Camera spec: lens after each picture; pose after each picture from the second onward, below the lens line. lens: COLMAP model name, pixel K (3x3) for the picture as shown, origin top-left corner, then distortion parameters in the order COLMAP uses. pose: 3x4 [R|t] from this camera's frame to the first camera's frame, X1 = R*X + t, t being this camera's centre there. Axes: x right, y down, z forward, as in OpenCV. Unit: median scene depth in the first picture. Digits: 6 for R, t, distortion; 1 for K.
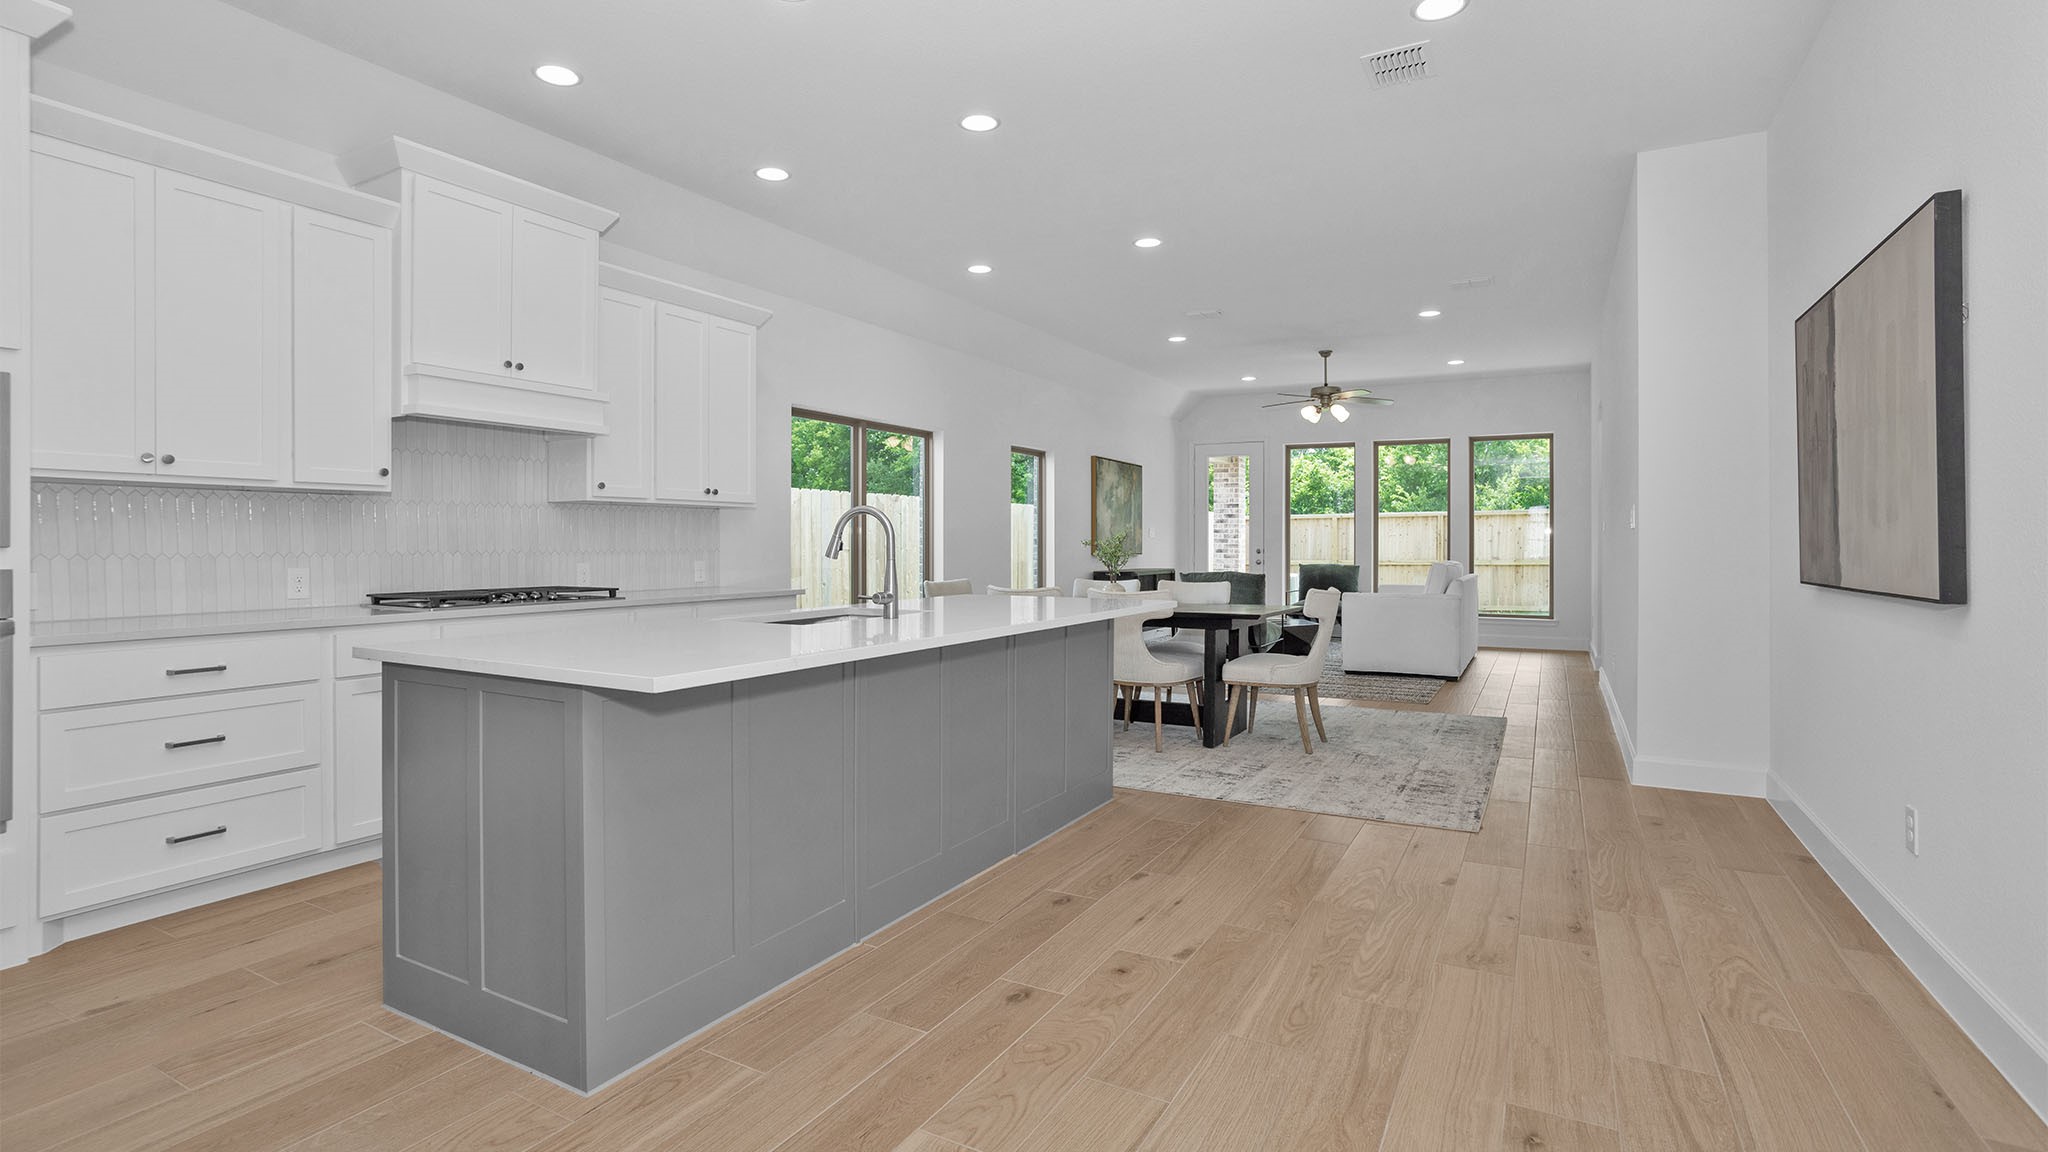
lens RADIAL K [[983.6, 0, 1007.9], [0, 983.6, 549.6], [0, 0, 1]] dist [-0.030815, 0.017906]
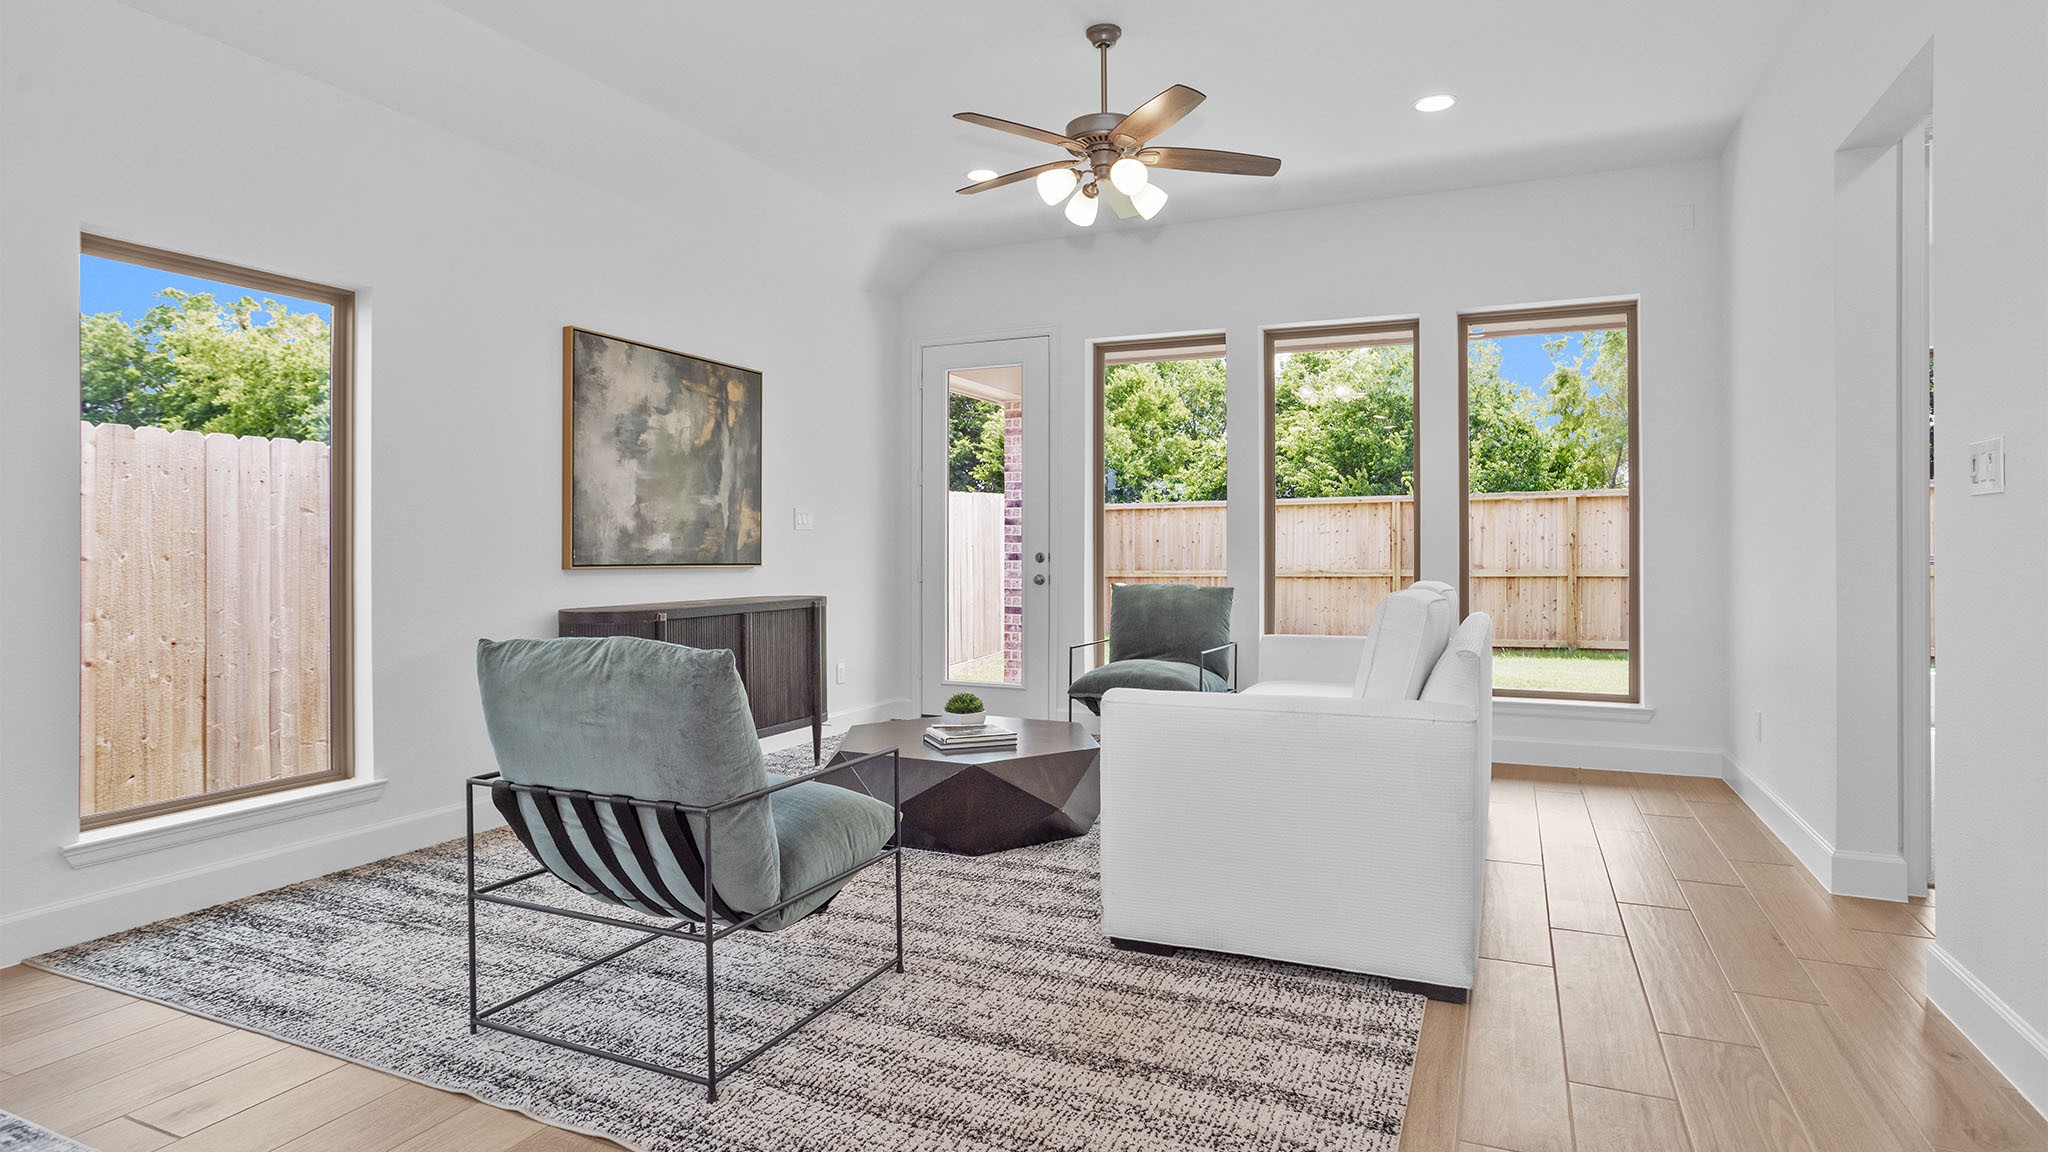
lens RADIAL K [[1048.4, 0, 1010.8], [0, 1048.4, 552.7], [0, 0, 1]] dist [-0.018539, 0.009190]
pose [[0.997877, -0.002471, 0.065080, 0.446587], [0.002609, 0.999995, -0.002038, 0.000109], [-0.065075, 0.002203, 0.997878, 1.025343]]
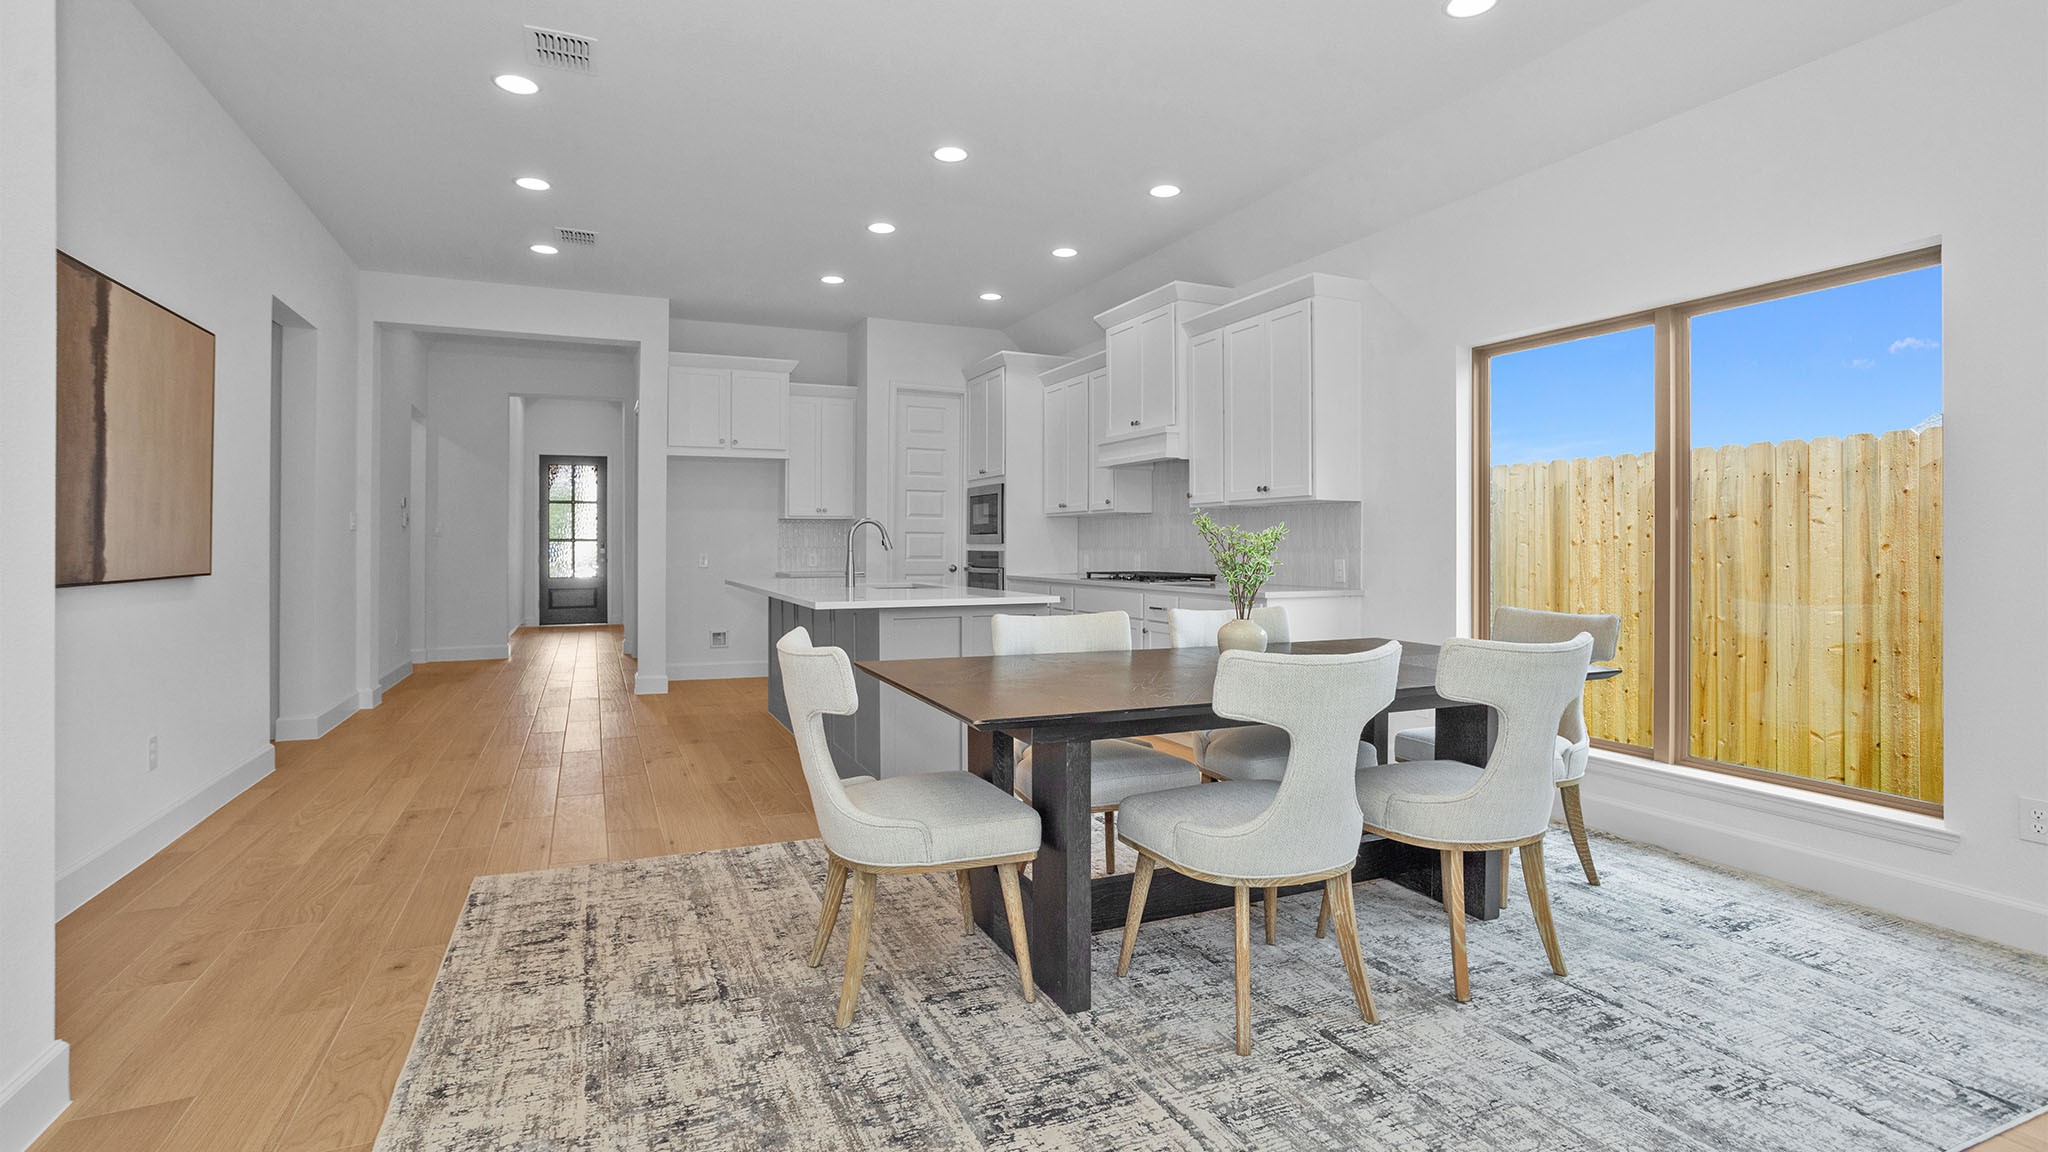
lens RADIAL K [[983.6, 0, 1010.1], [0, 983.6, 539.8], [0, 0, 1]] dist [-0.030815, 0.017906]
pose [[-0.611948, -0.004459, -0.790886, 0.635422], [-0.004289, 0.999988, -0.002320, -0.003603], [0.790886, 0.001972, -0.611960, 1.382731]]
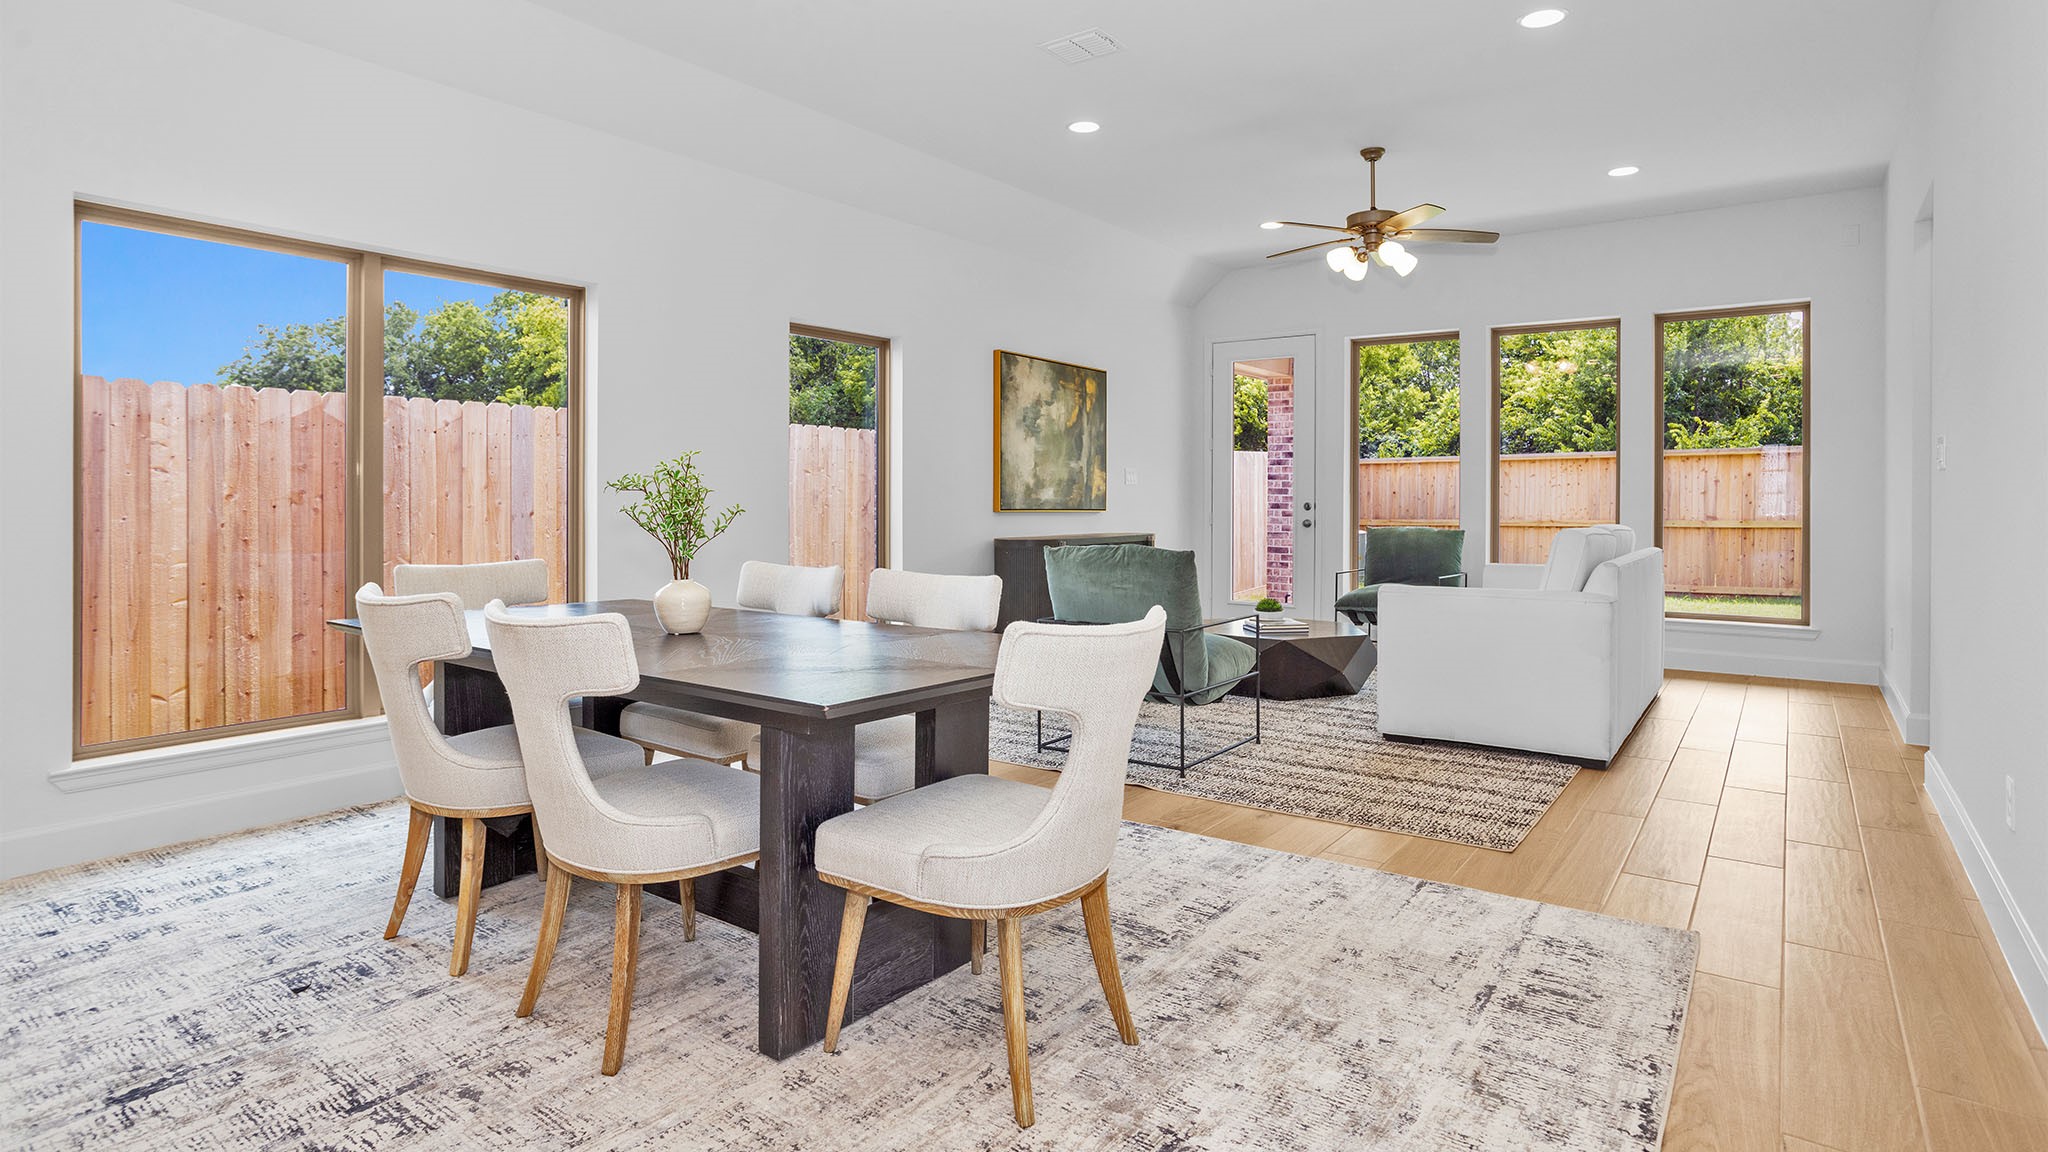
lens RADIAL K [[1048.4, 0, 1031.9], [0, 1048.4, 502.5], [0, 0, 1]] dist [-0.018539, 0.009190]
pose [[0.992591, 0.001463, -0.121494, 0.346808], [-0.001845, 0.999994, -0.003030, 0.003170], [0.121489, 0.003232, 0.992588, 0.652067]]
